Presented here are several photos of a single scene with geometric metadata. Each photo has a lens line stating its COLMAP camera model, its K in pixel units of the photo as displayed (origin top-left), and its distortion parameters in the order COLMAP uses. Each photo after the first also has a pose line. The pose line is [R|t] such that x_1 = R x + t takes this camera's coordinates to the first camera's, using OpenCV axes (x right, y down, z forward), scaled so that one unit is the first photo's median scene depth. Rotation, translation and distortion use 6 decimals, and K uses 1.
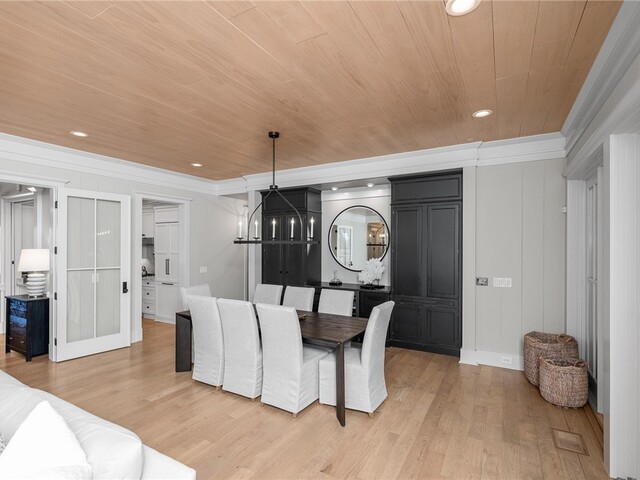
lens RADIAL K [[328.5, 0, 322.7], [0, 328.5, 245.2], [0, 0, 1]] dist [0.012914, -0.001679]
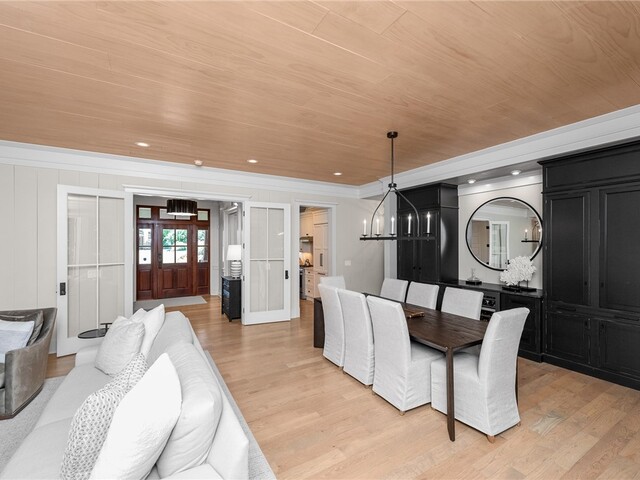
lens RADIAL K [[291.0, 0, 320.2], [0, 291.0, 241.8], [0, 0, 1]] dist [0.007270, 0.000570]
pose [[0.868573, -0.004528, -0.495540, 0.104494], [0.002736, 0.999987, -0.004341, 0.004144], [0.495553, 0.002415, 0.868574, 0.087014]]
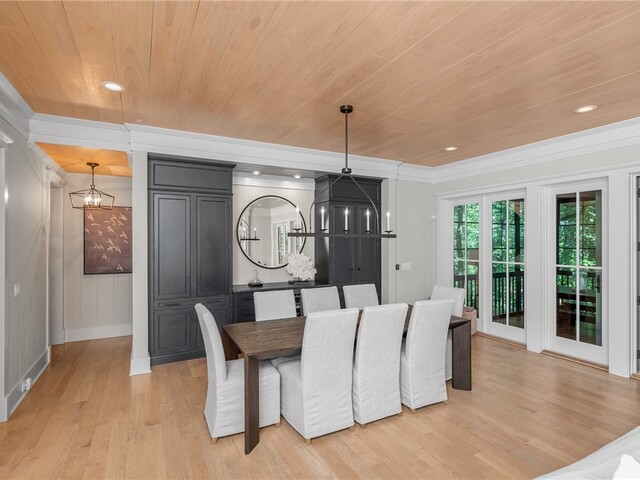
lens RADIAL K [[340.7, 0, 319.3], [0, 340.7, 239.0], [0, 0, 1]] dist [-0.006432, 0.000655]
pose [[0.524194, 0.004228, 0.851589, -0.911948], [-0.000861, 0.999990, -0.004436, 0.003712], [-0.851599, 0.001592, 0.524192, 0.582339]]
